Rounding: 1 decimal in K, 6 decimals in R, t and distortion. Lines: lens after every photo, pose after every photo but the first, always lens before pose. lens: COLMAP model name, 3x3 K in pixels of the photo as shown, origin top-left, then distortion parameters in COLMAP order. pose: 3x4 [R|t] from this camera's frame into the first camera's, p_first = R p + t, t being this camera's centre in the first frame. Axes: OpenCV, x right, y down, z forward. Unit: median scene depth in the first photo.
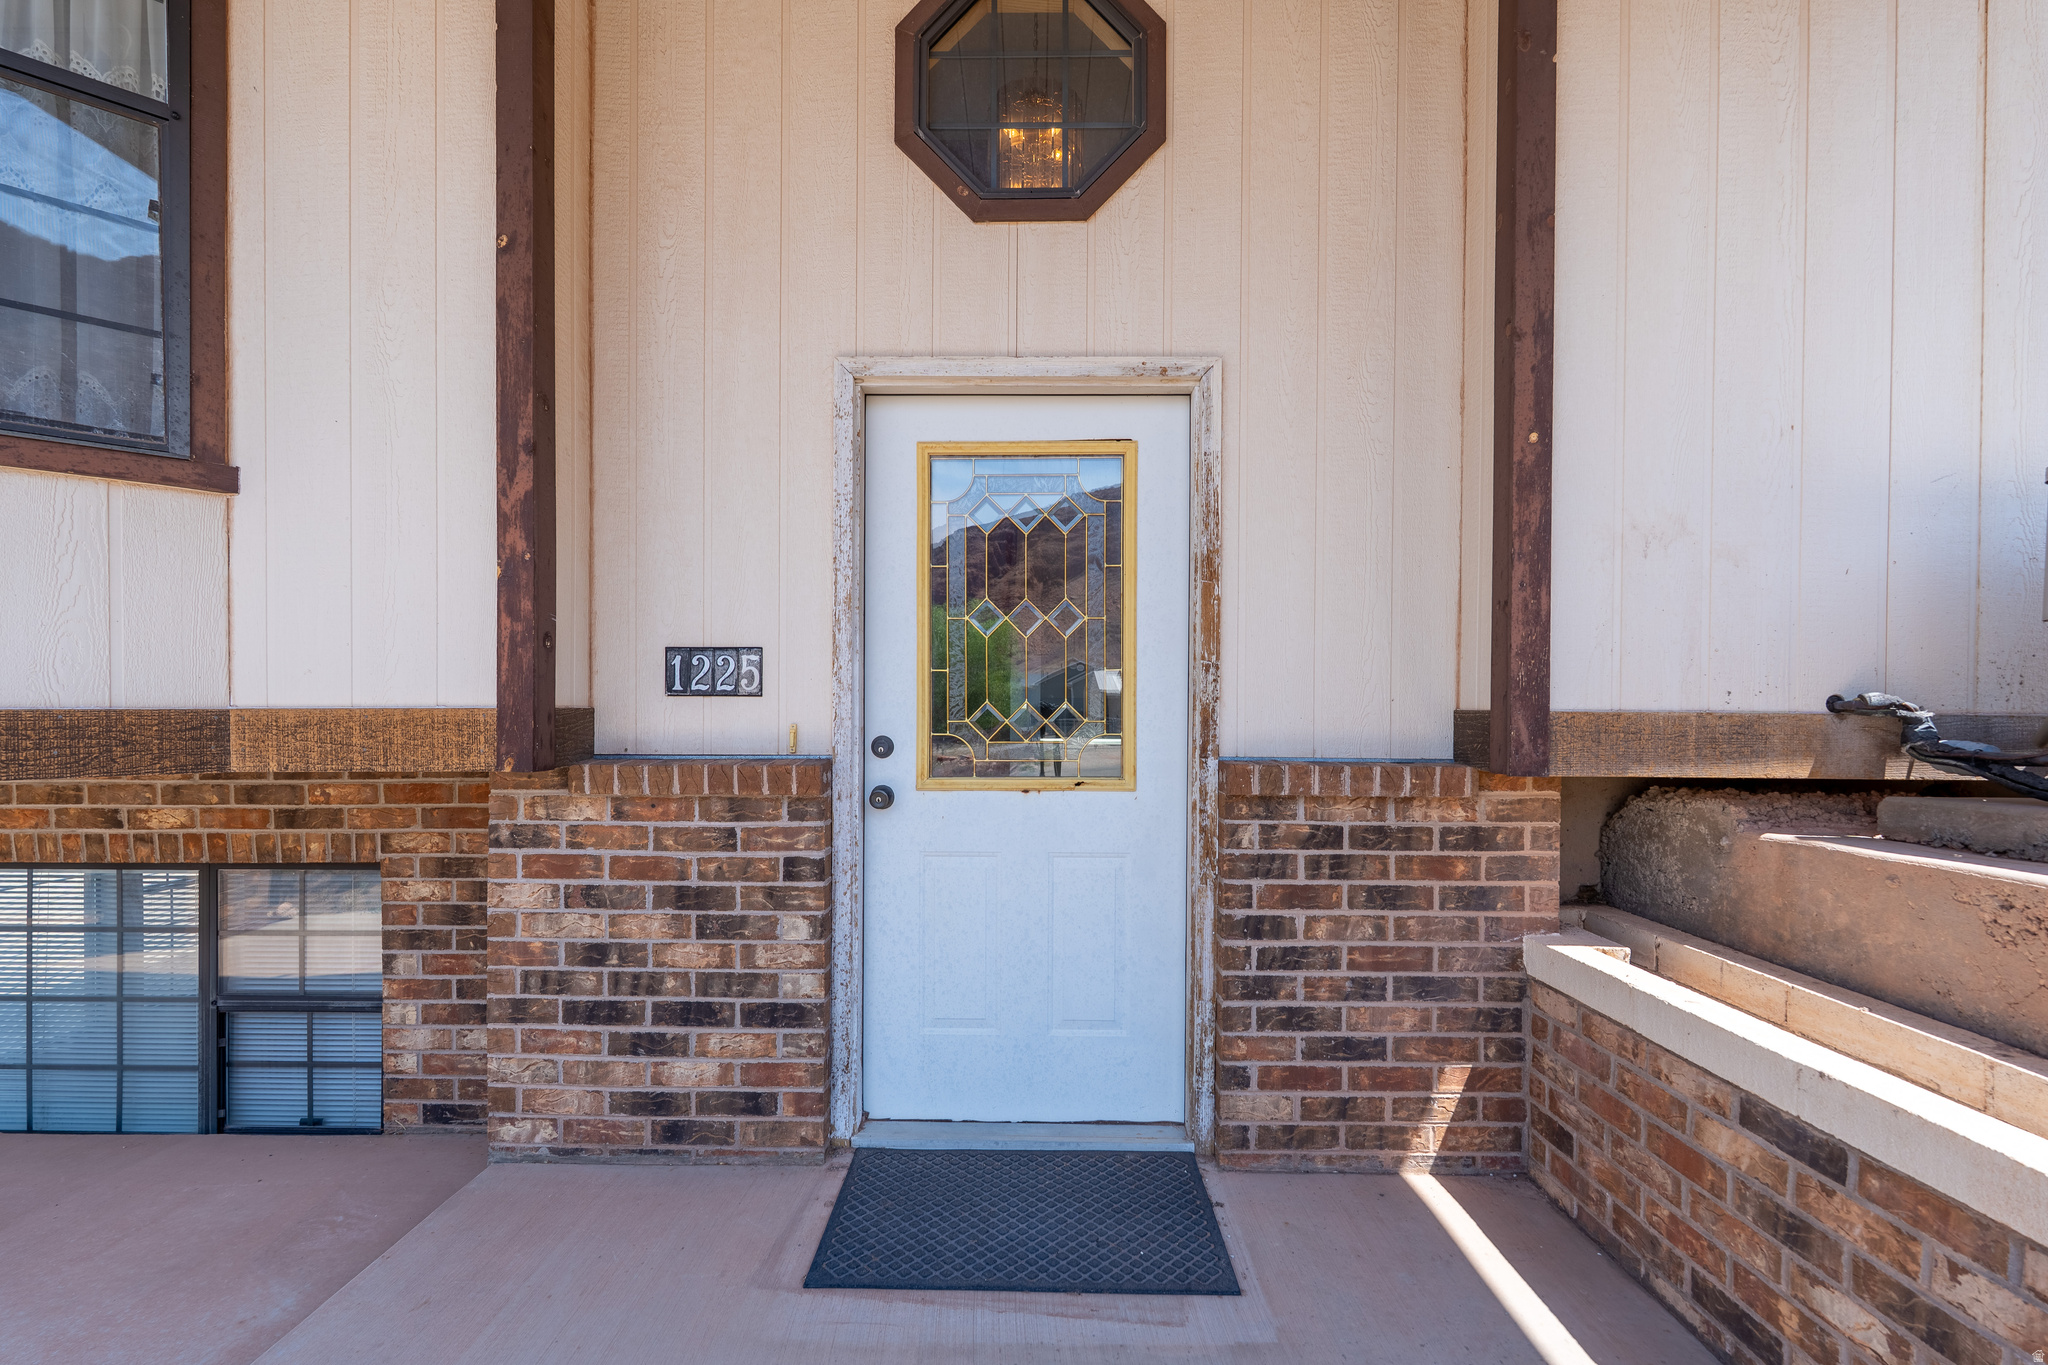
lens RADIAL K [[933.3, 0, 1022.8], [0, 933.3, 724.1], [0, 0, 1]] dist [-0.001497, 0.000234]
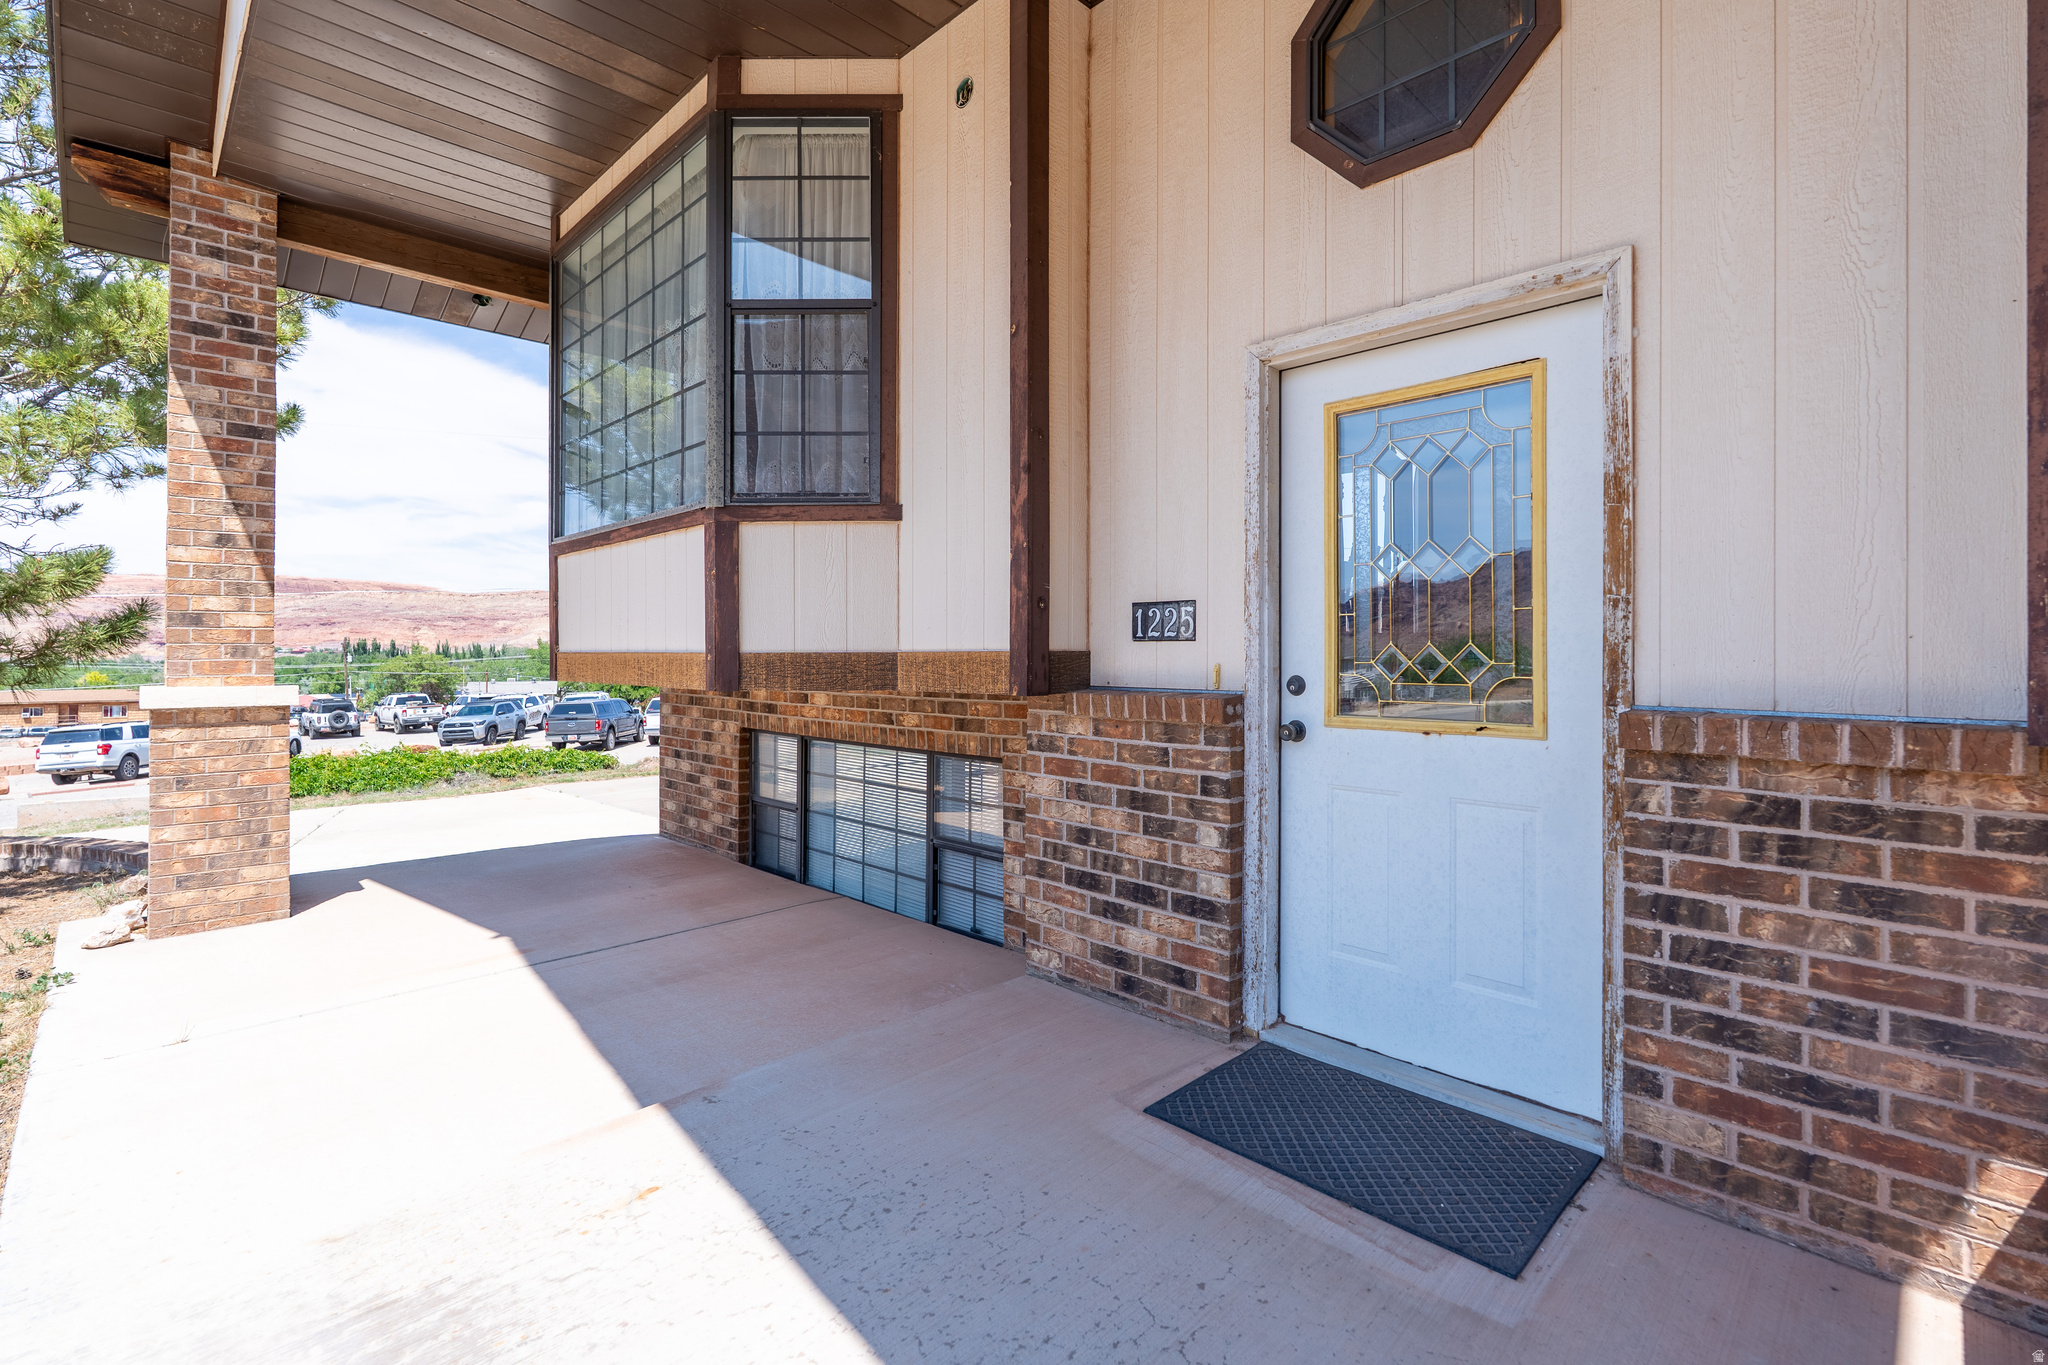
lens RADIAL K [[942.5, 0, 1022.0], [0, 942.5, 655.2], [0, 0, 1]] dist [0.000149, -0.000090]
pose [[0.706423, 0.000168, -0.707790, 0.435877], [-0.009905, 0.999904, -0.009648, 0.002834], [0.707721, 0.013826, 0.706357, -0.015910]]
